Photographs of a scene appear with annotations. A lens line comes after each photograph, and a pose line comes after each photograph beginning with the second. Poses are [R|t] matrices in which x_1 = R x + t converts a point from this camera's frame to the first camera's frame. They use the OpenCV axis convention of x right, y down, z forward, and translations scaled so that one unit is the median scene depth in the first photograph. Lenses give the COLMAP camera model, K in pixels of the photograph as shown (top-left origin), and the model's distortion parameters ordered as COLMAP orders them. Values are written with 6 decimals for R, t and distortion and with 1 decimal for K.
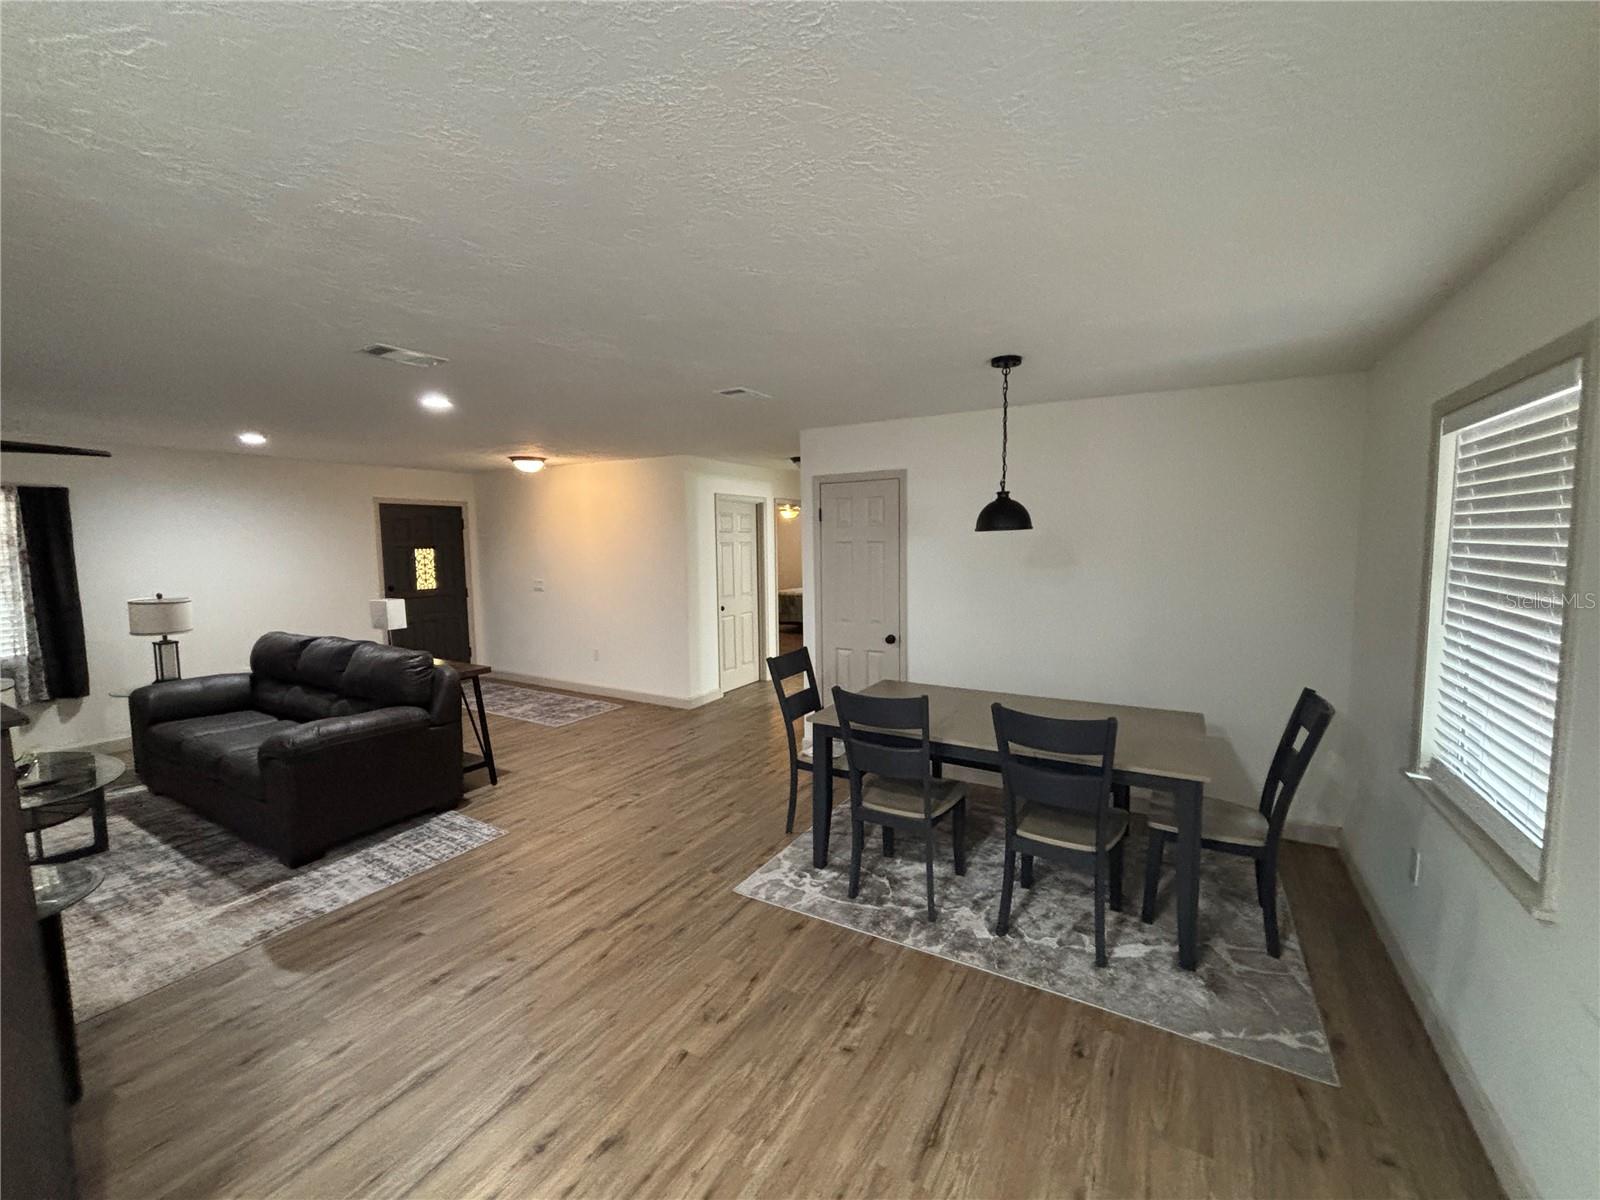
lens RADIAL K [[649.5, 0, 795.2], [0, 649.5, 600.4], [0, 0, 1]] dist [0.007843, -0.001219]
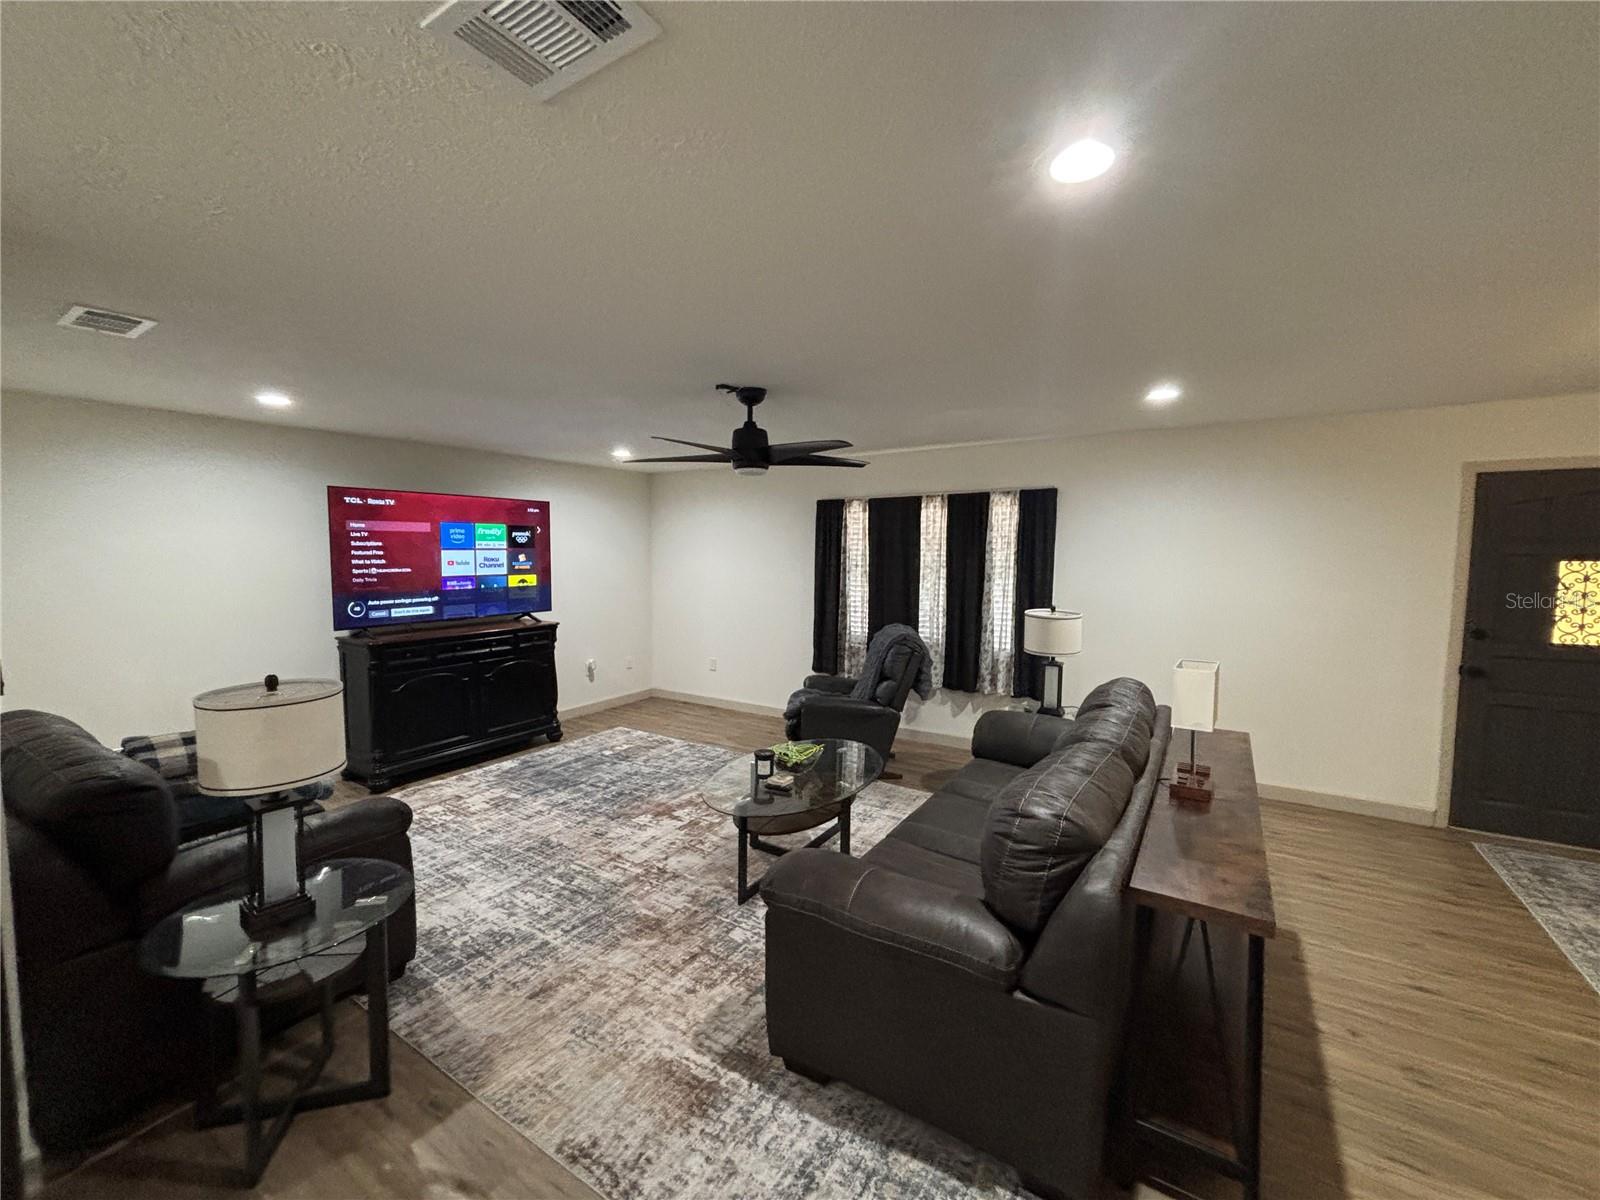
lens RADIAL K [[649.5, 0, 798.4], [0, 649.5, 592.8], [0, 0, 1]] dist [0.007843, -0.001219]
pose [[-0.033651, 0.090262, -0.995349, -0.164094], [-0.087062, 0.991863, 0.092889, -0.104463], [0.995634, 0.089783, -0.025519, 0.926985]]
